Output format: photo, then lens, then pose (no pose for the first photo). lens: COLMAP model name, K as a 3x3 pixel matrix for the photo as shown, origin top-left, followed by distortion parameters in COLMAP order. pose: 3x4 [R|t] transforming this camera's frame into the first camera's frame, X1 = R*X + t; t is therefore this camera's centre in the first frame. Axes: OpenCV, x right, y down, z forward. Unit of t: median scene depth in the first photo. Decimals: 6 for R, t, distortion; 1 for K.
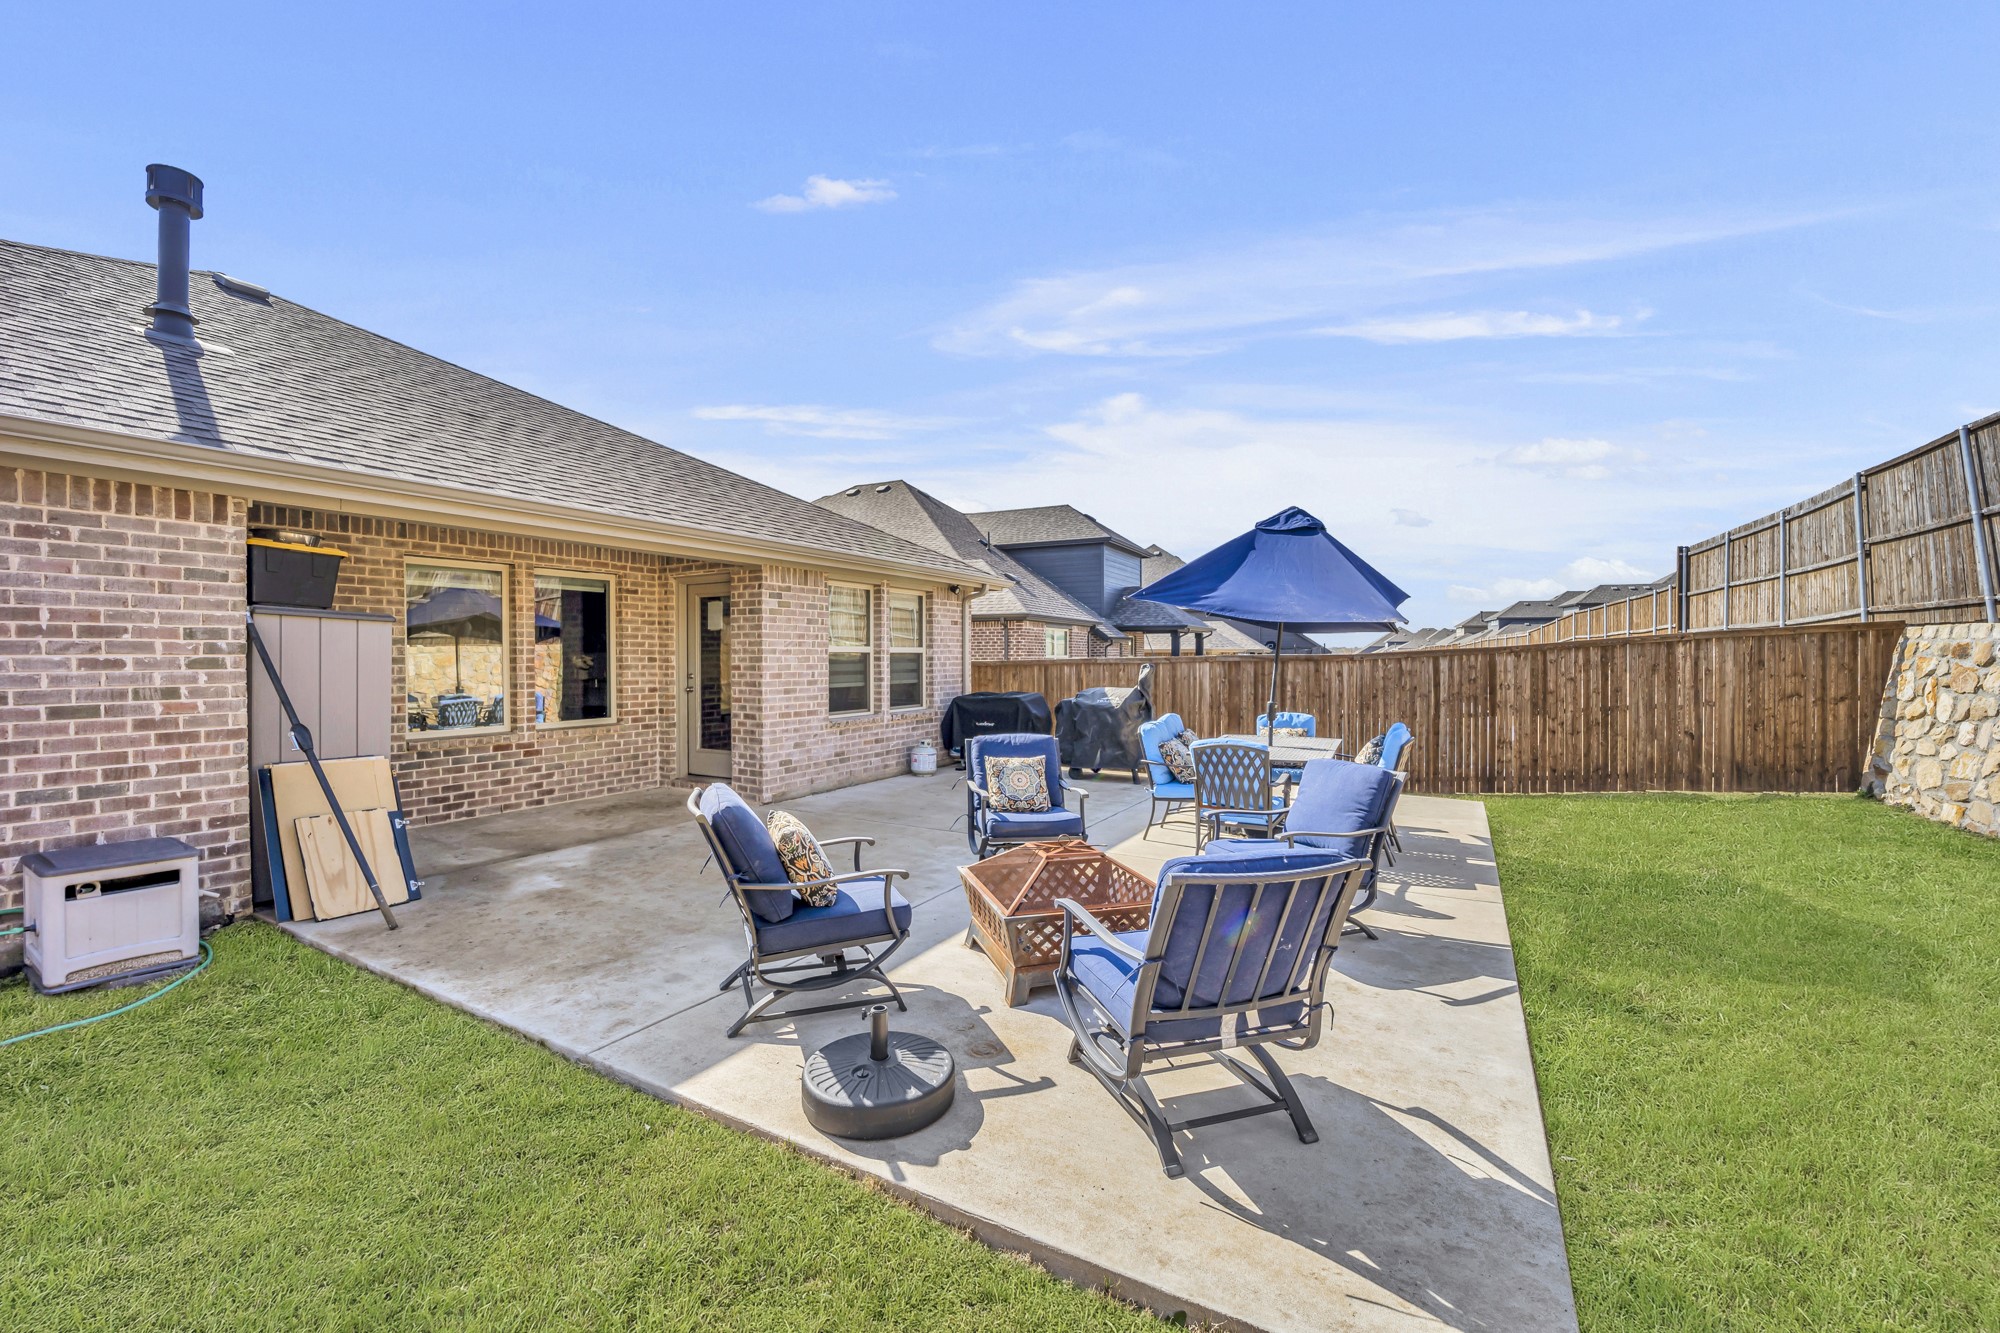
lens RADIAL K [[853.2, 0, 1000.4], [0, 853.2, 664.0], [0, 0, 1]] dist [-0.002851, -0.000163]
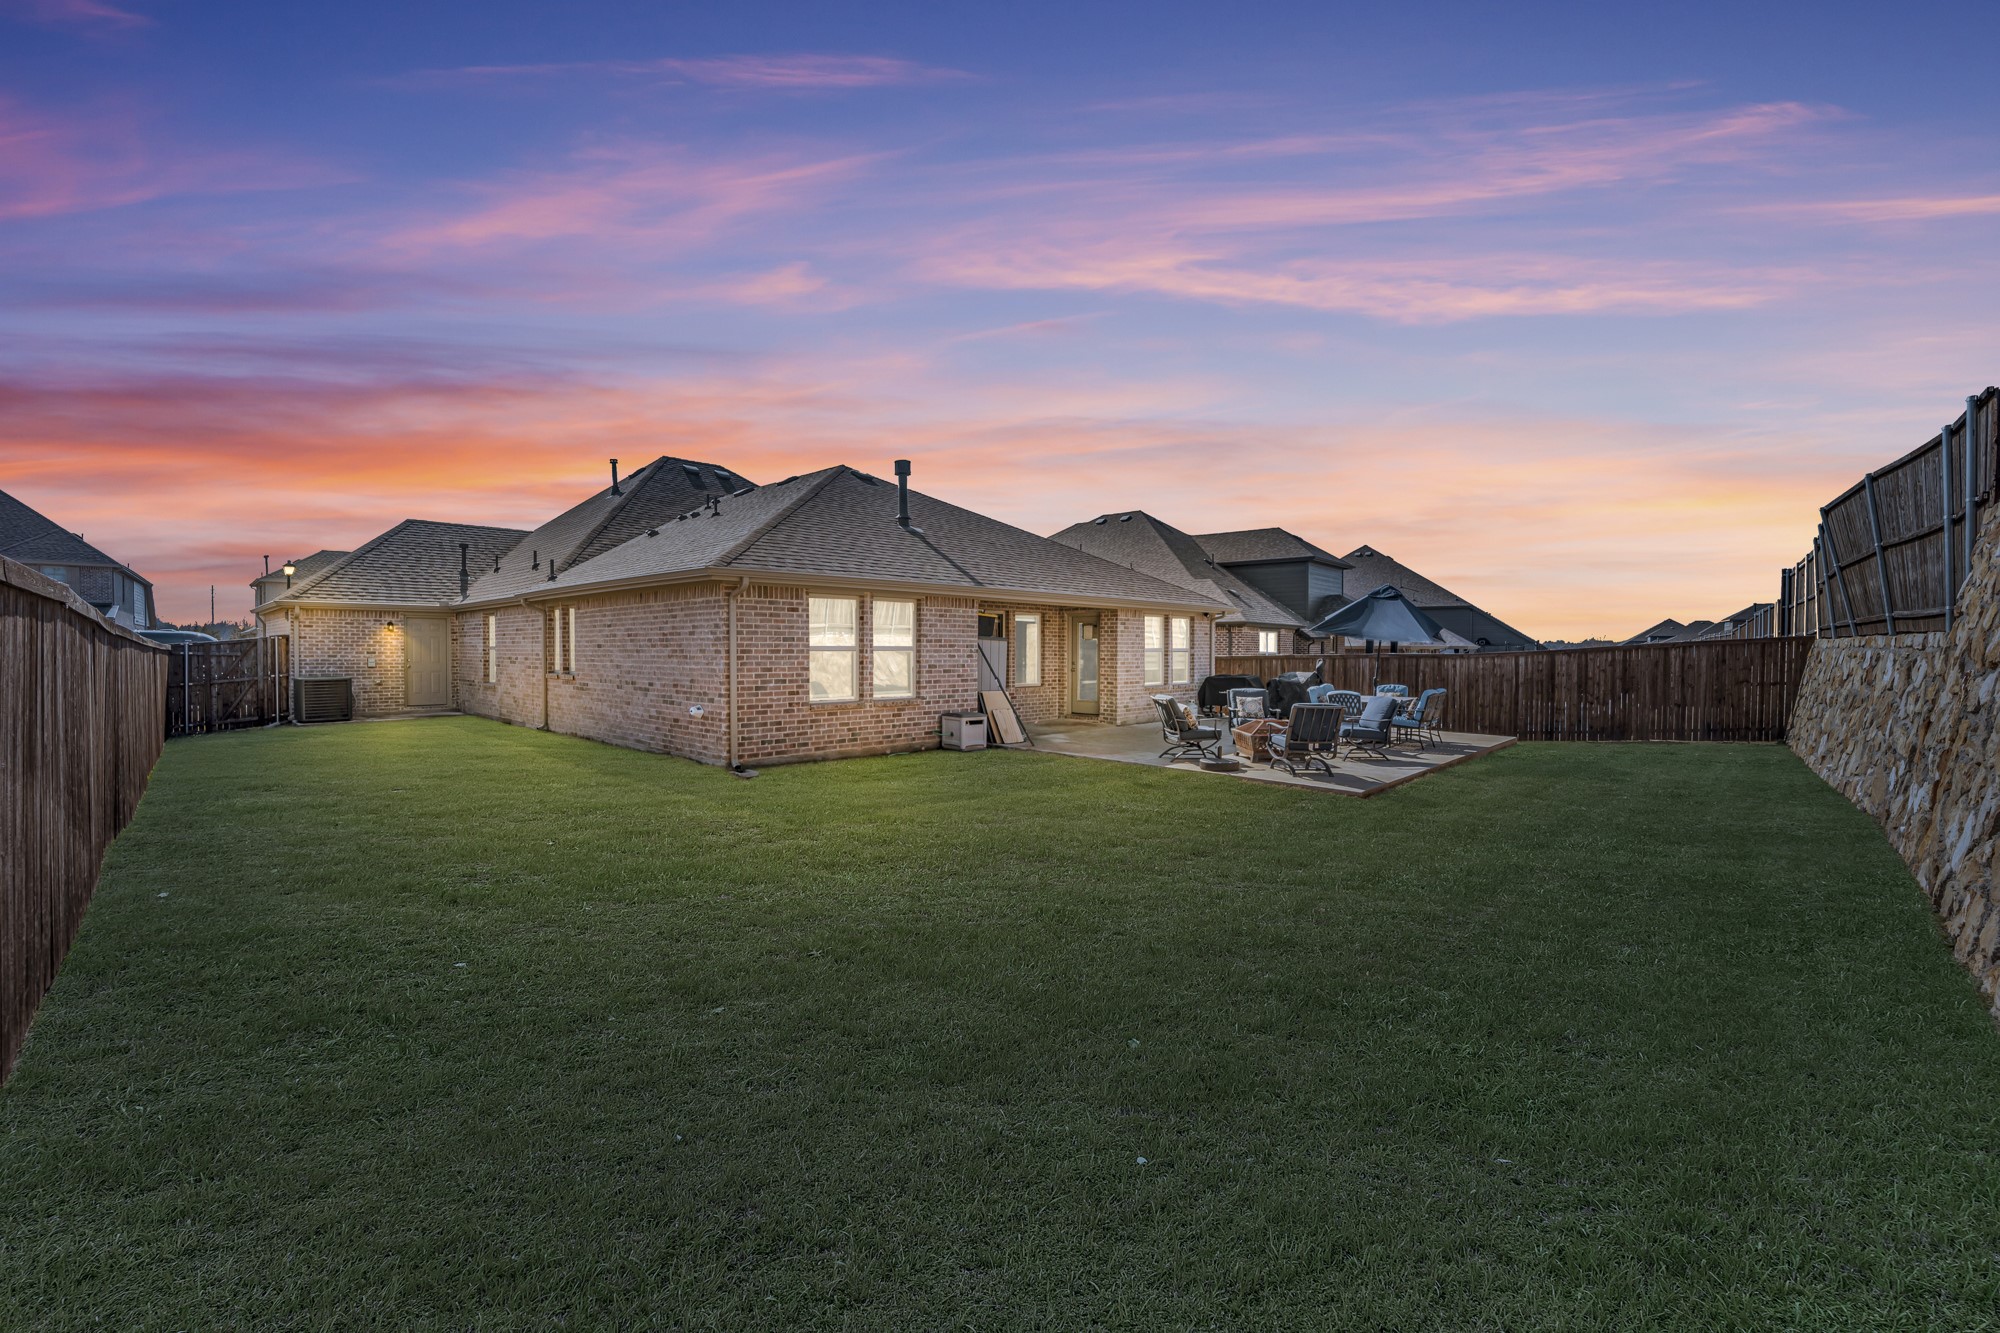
lens RADIAL K [[853.2, 0, 1000.3], [0, 853.2, 658.7], [0, 0, 1]] dist [-0.002851, -0.000163]
pose [[0.971649, 0.007856, -0.236299, -0.052622], [-0.007357, 0.999968, 0.002992, -0.000554], [0.236315, -0.001169, 0.971676, -0.809325]]
